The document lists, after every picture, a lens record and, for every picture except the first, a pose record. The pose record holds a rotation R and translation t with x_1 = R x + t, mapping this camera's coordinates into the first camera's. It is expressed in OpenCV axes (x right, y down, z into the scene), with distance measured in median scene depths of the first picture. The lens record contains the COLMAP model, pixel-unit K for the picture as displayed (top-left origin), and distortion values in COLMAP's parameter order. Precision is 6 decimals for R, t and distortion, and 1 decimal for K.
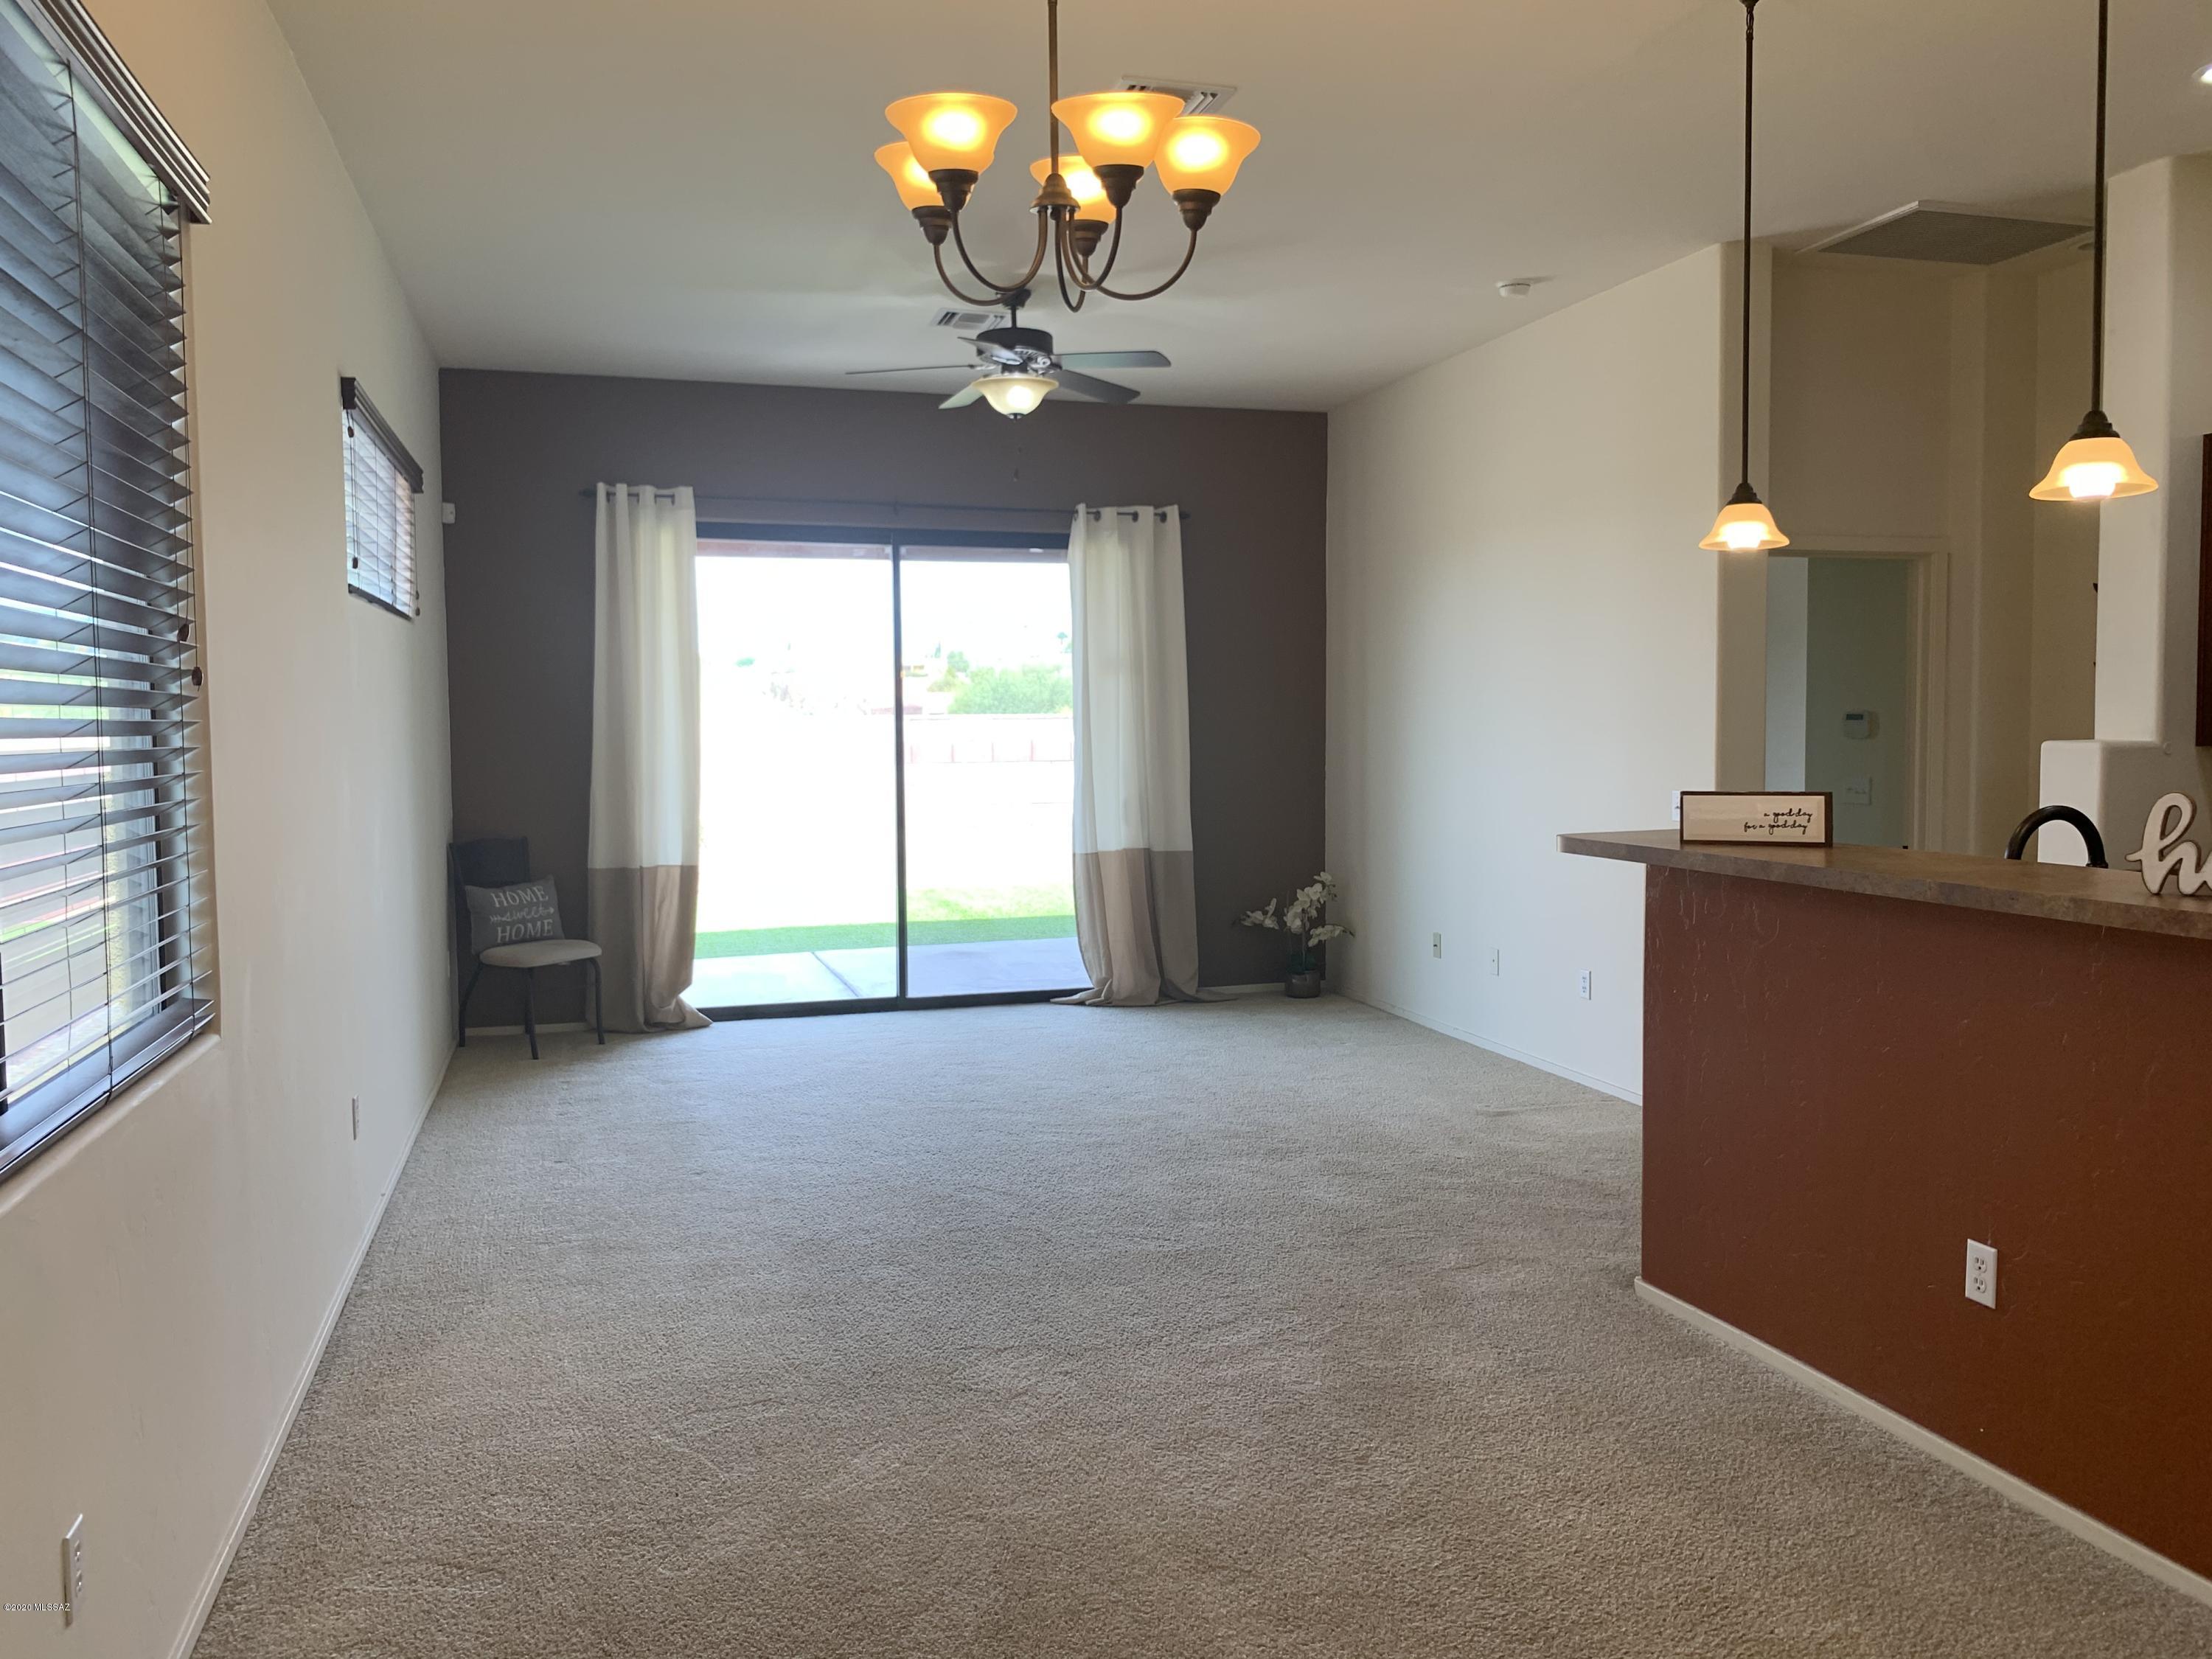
lens RADIAL K [[1678.7, 0, 1125.8], [0, 1678.7, 837.0], [0, 0, 1]] dist [0.059789, -0.081255]
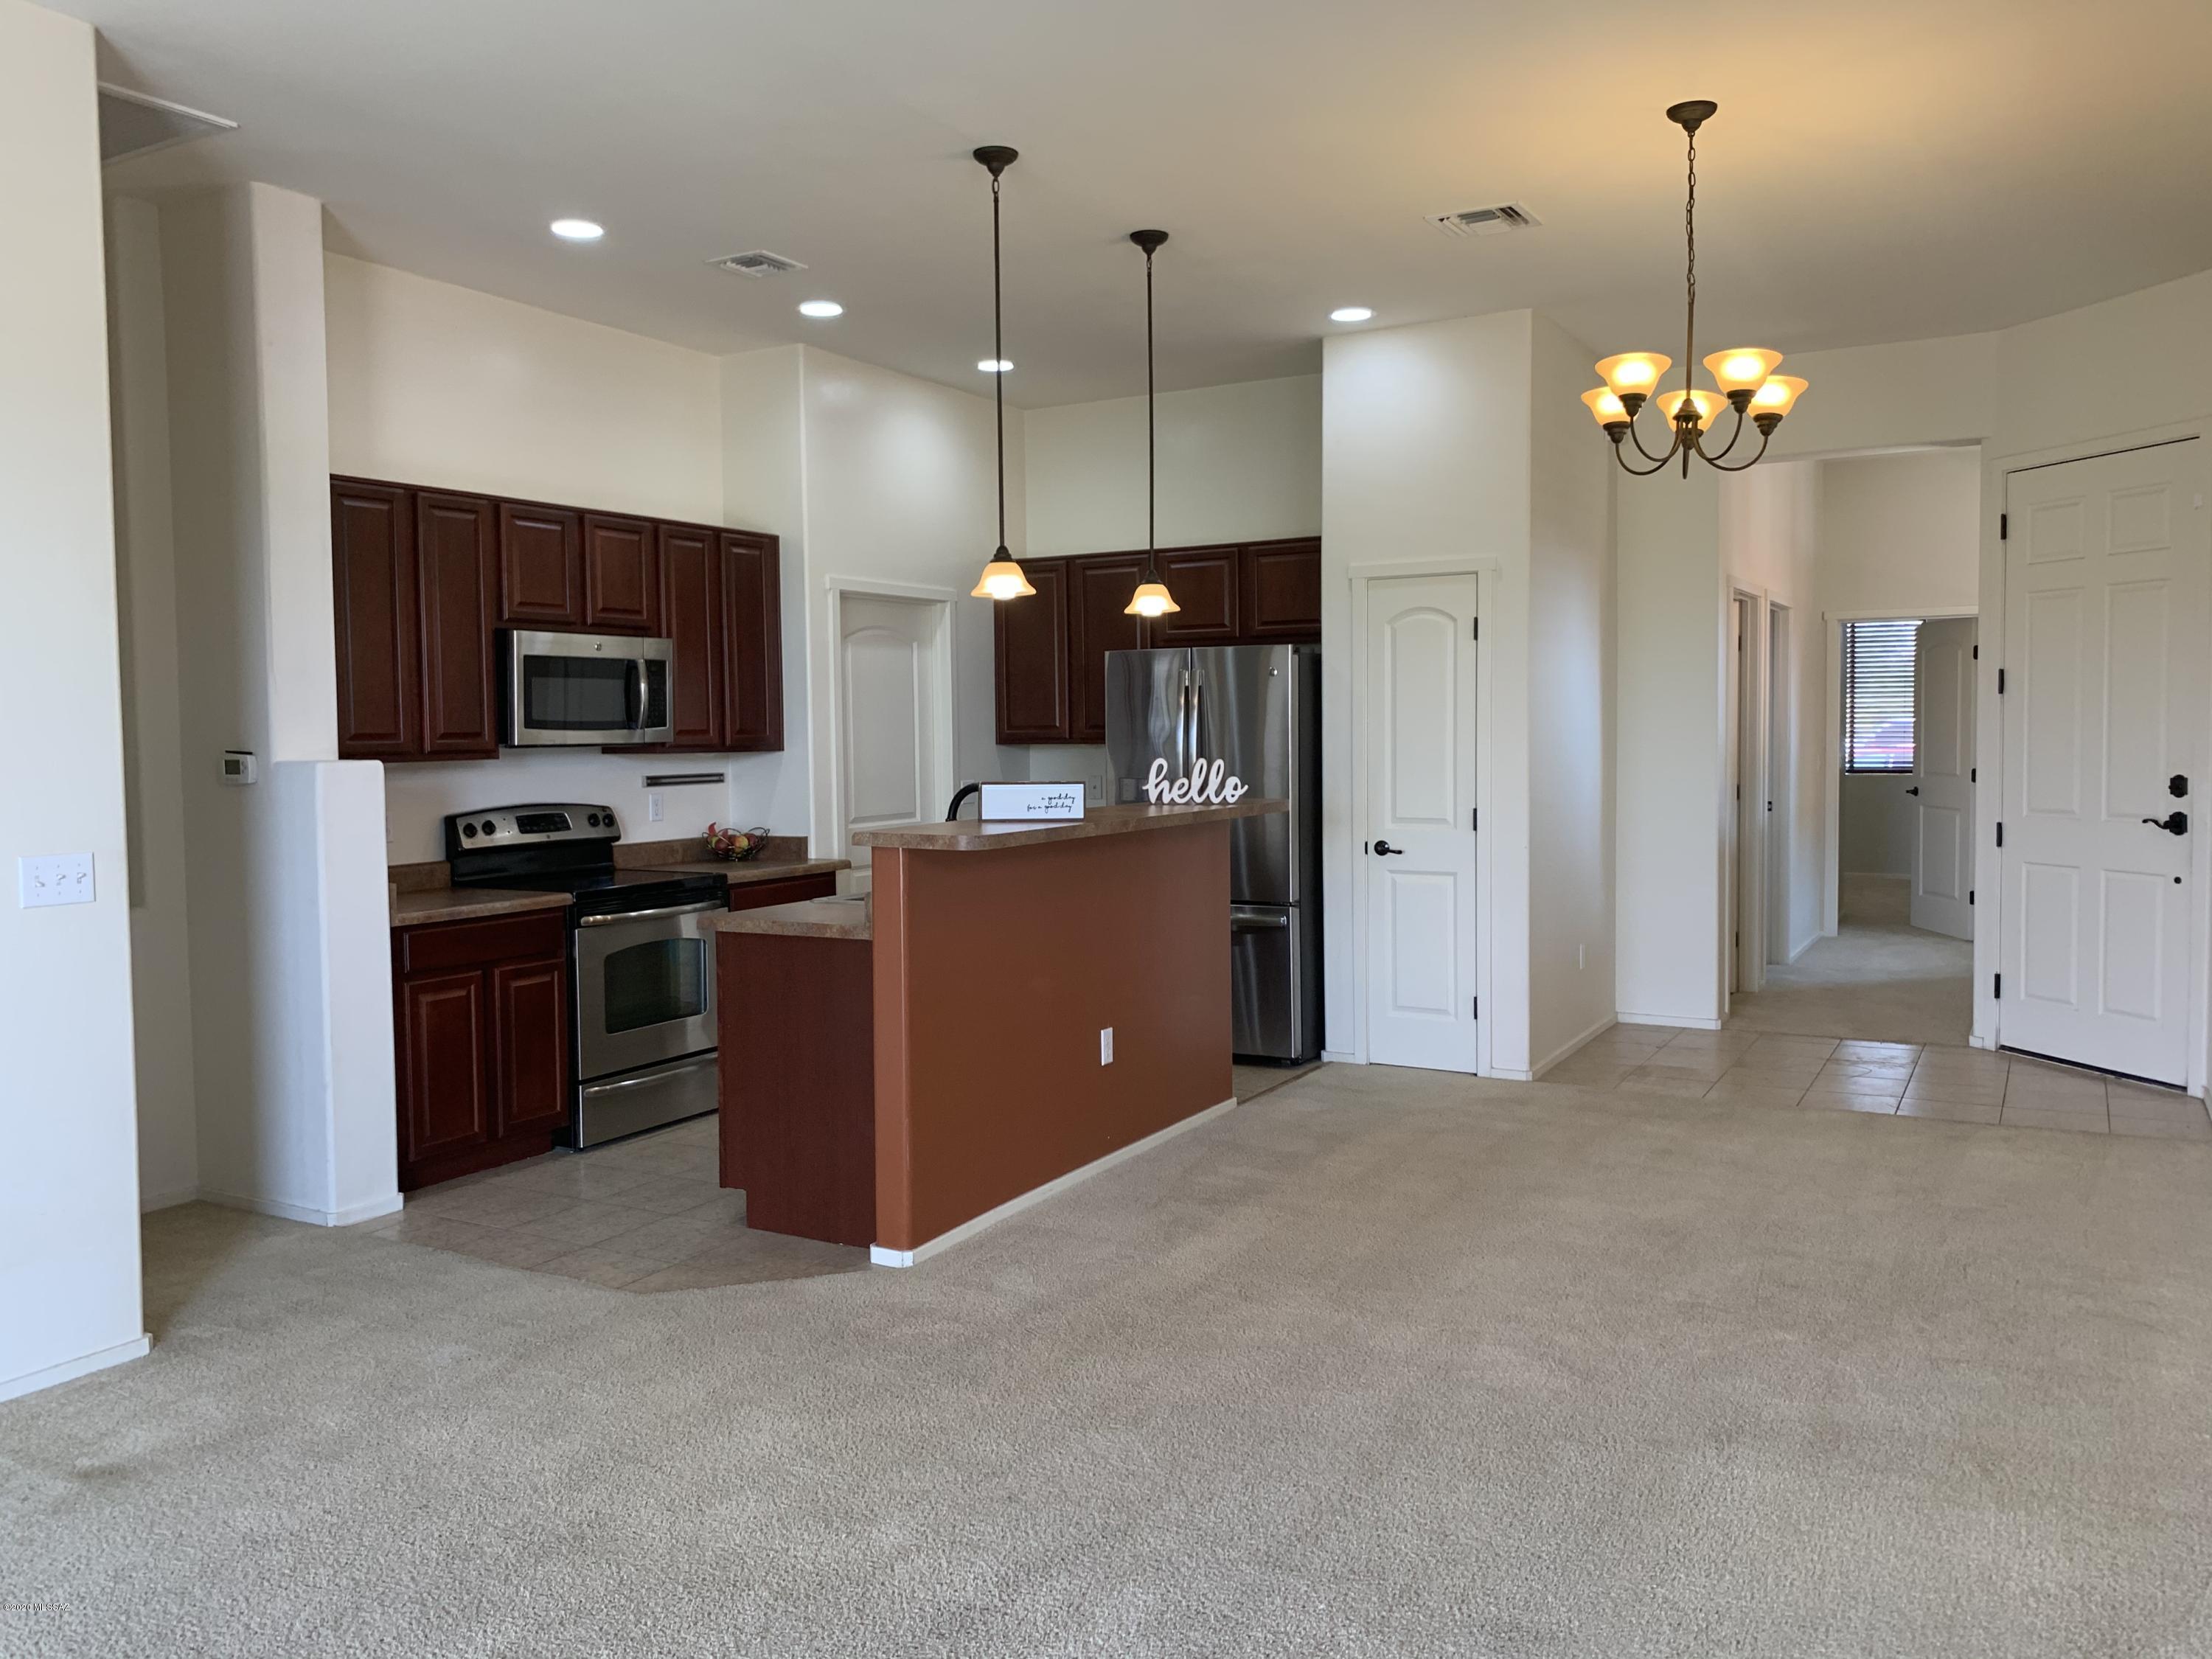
lens RADIAL K [[1678.7, 0, 1104.5], [0, 1678.7, 837.8], [0, 0, 1]] dist [0.059789, -0.081255]
pose [[-0.685209, -0.033704, 0.727567, -0.630806], [0.068378, 0.991540, 0.110329, -0.122920], [-0.725130, 0.125348, -0.677107, 1.837060]]
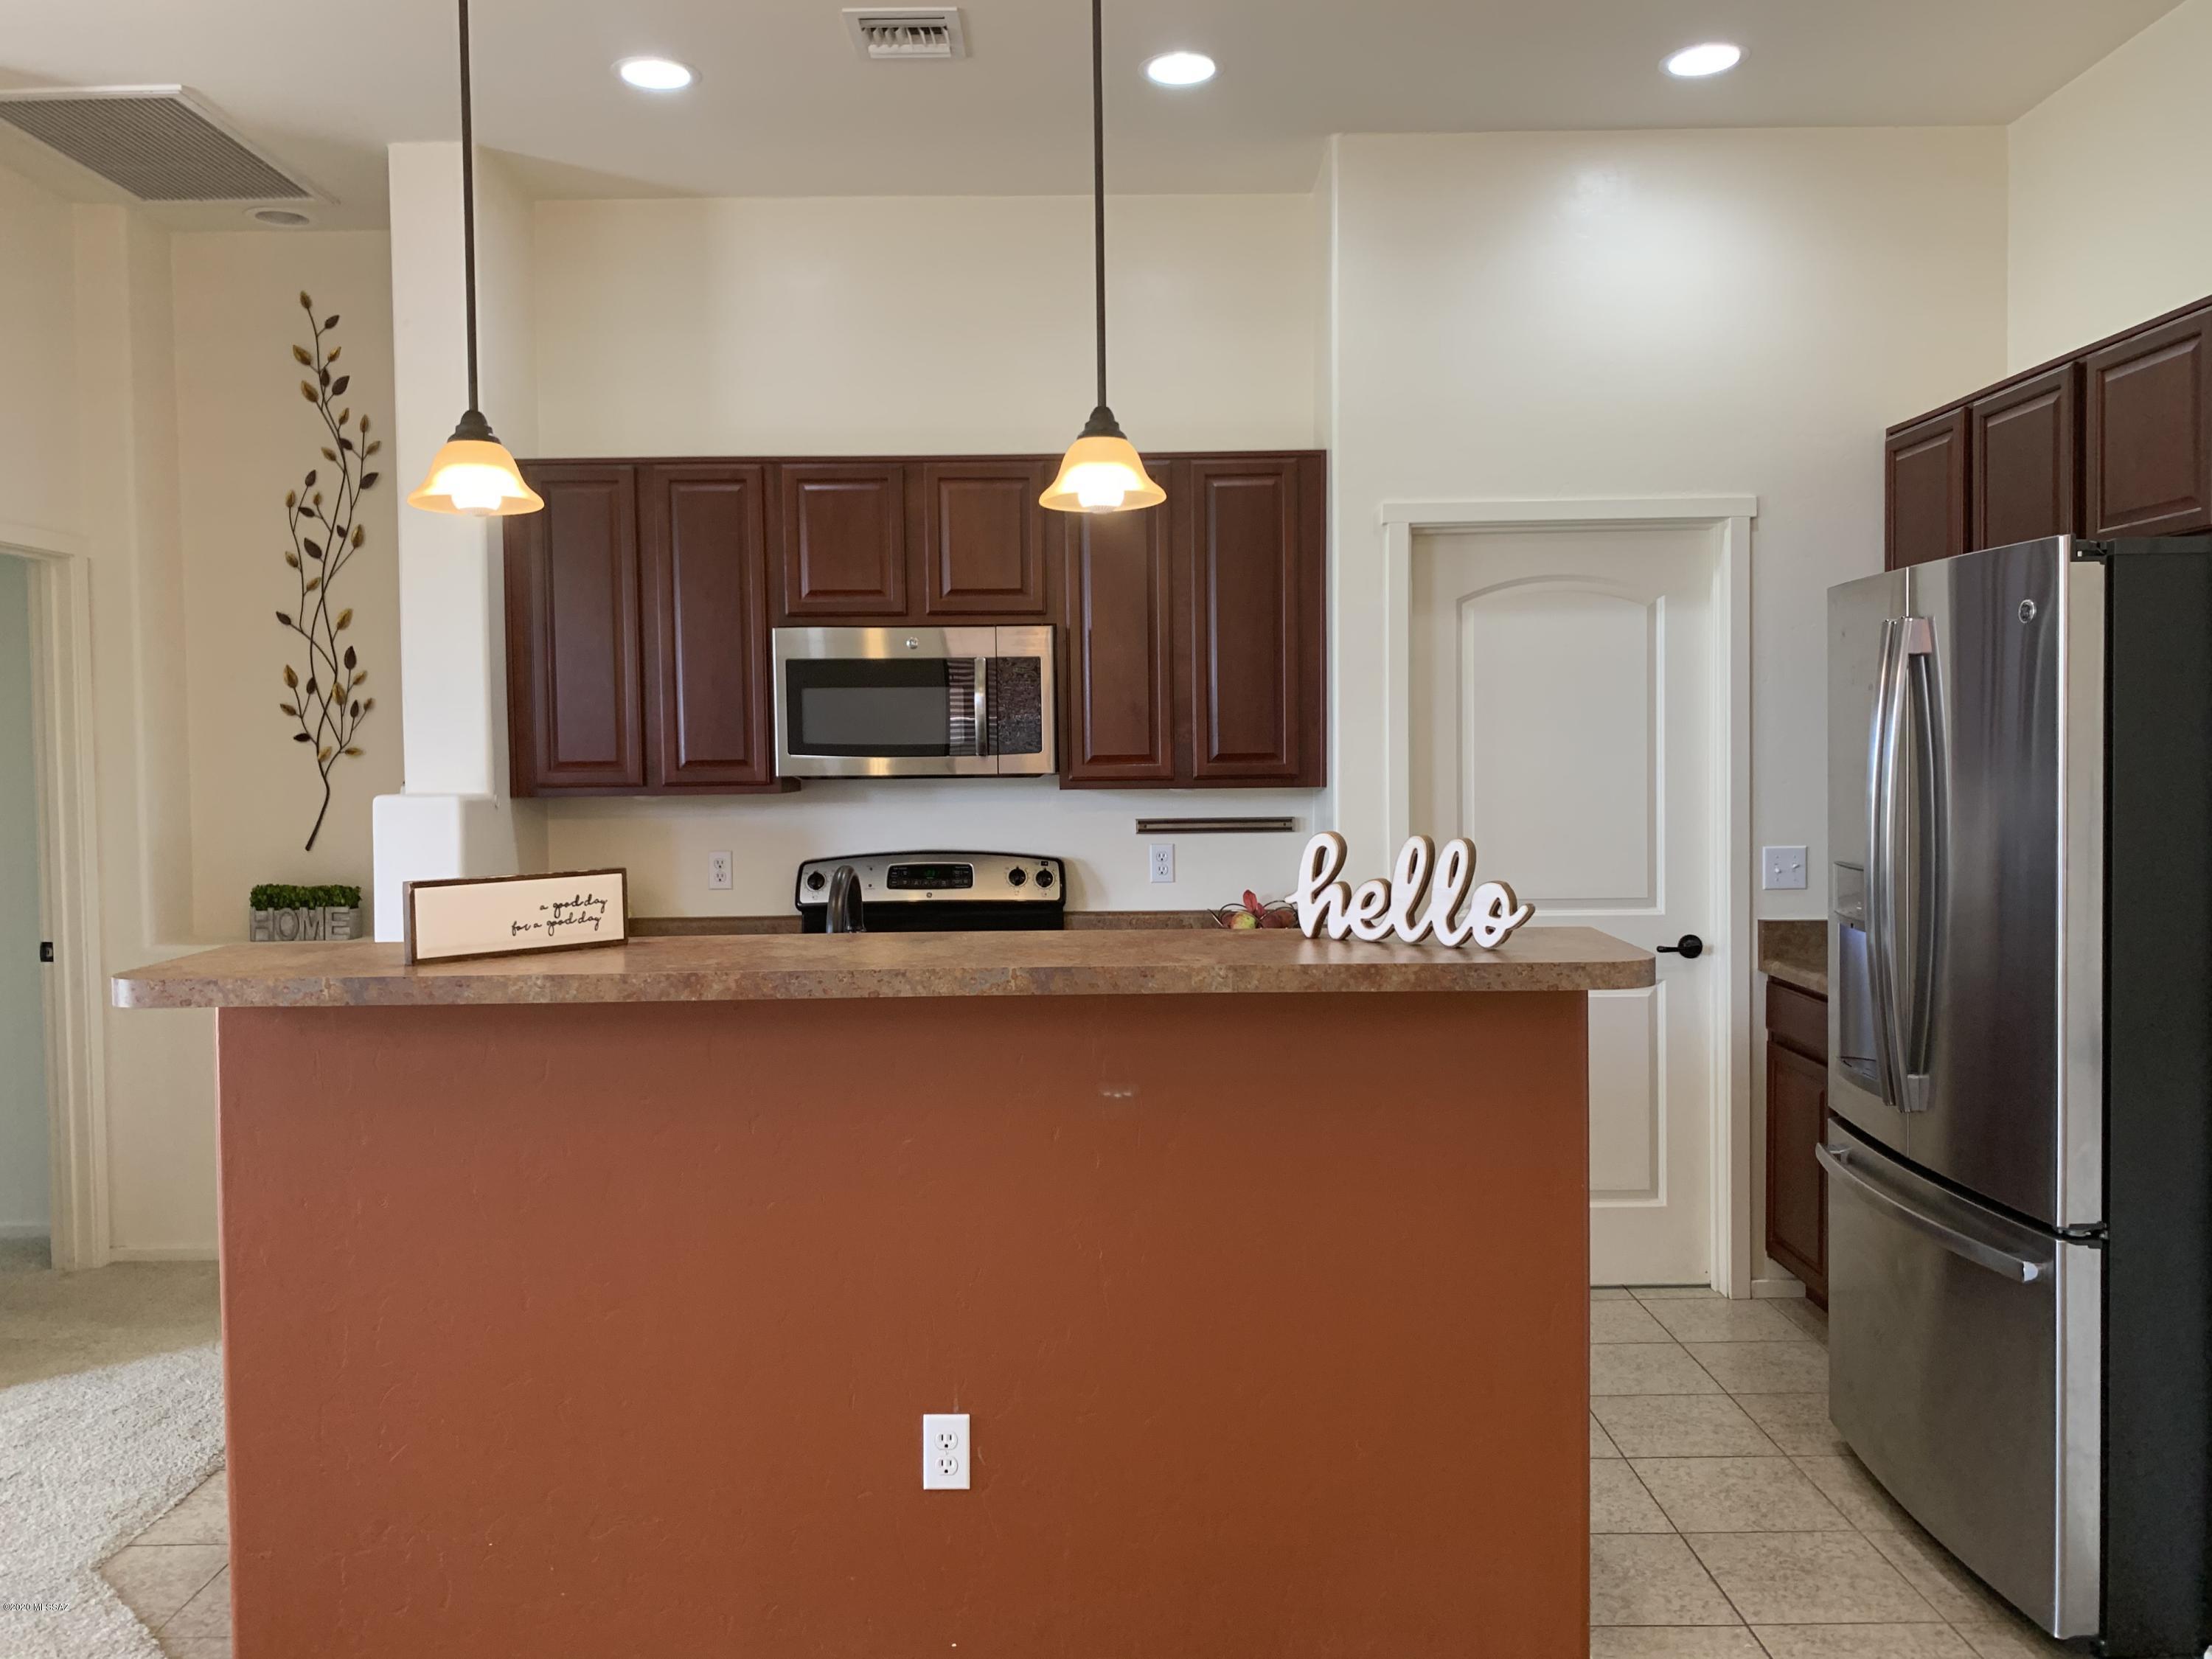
lens RADIAL K [[1678.7, 0, 1098.6], [0, 1678.7, 813.6], [0, 0, 1]] dist [0.059789, -0.081255]
pose [[0.297048, -0.031902, 0.954330, -0.196114], [0.078618, 0.996866, 0.008854, -0.038541], [-0.951621, 0.072397, 0.298625, 0.580689]]
